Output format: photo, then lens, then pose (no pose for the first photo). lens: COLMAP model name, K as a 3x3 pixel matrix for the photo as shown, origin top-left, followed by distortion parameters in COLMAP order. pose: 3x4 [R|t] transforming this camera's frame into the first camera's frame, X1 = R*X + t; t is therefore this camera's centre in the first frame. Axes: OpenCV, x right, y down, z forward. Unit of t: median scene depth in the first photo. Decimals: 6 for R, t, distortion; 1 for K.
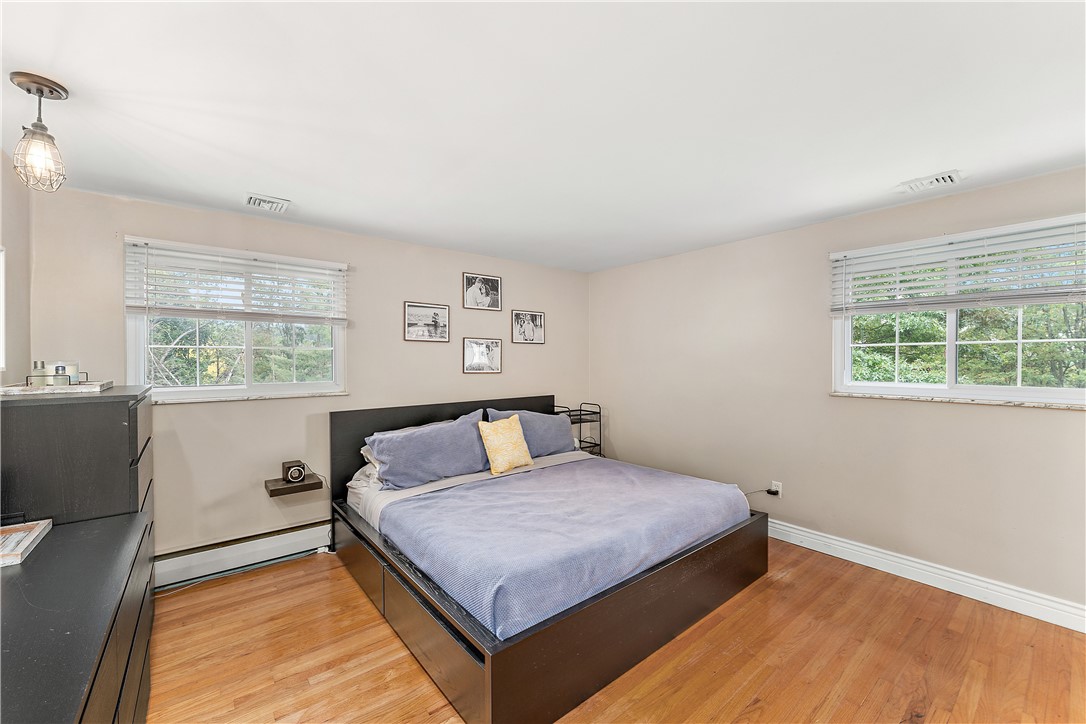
lens RADIAL K [[431.9, 0, 540.5], [0, 431.9, 361.3], [0, 0, 1]] dist [0.000202, 0.000057]
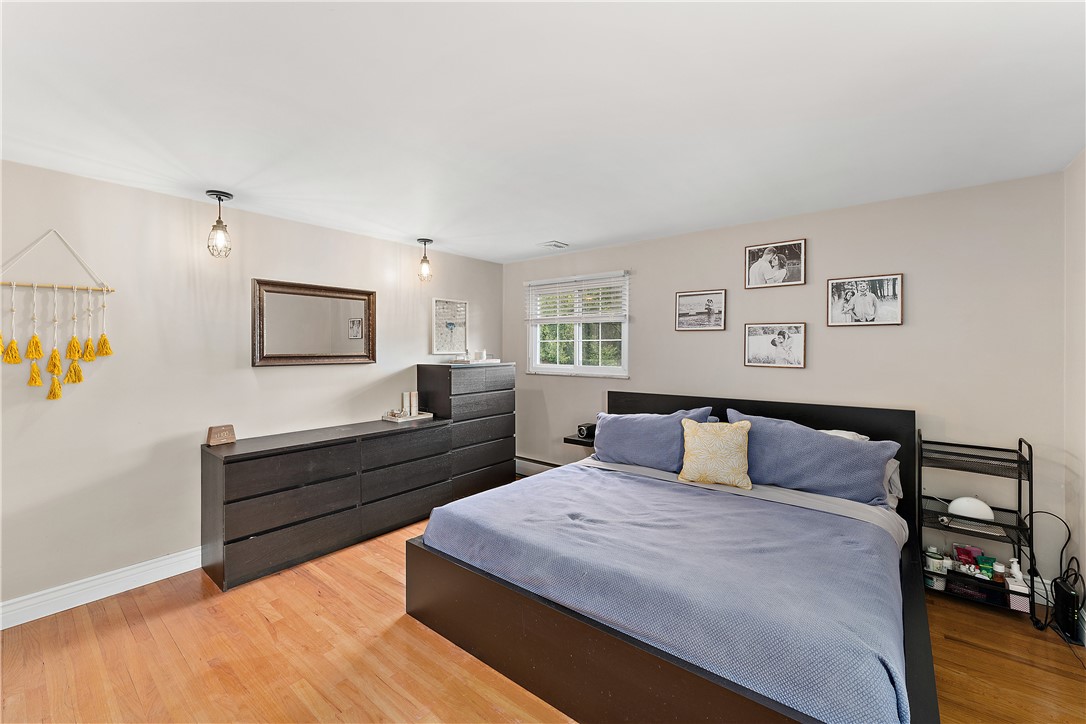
lens RADIAL K [[431.9, 0, 540.5], [0, 431.9, 361.3], [0, 0, 1]] dist [0.000202, 0.000057]
pose [[0.234896, 0.039195, -0.971230, 0.544095], [0.001678, 0.999169, 0.040728, -0.016341], [0.972019, -0.011197, 0.234635, 0.399161]]
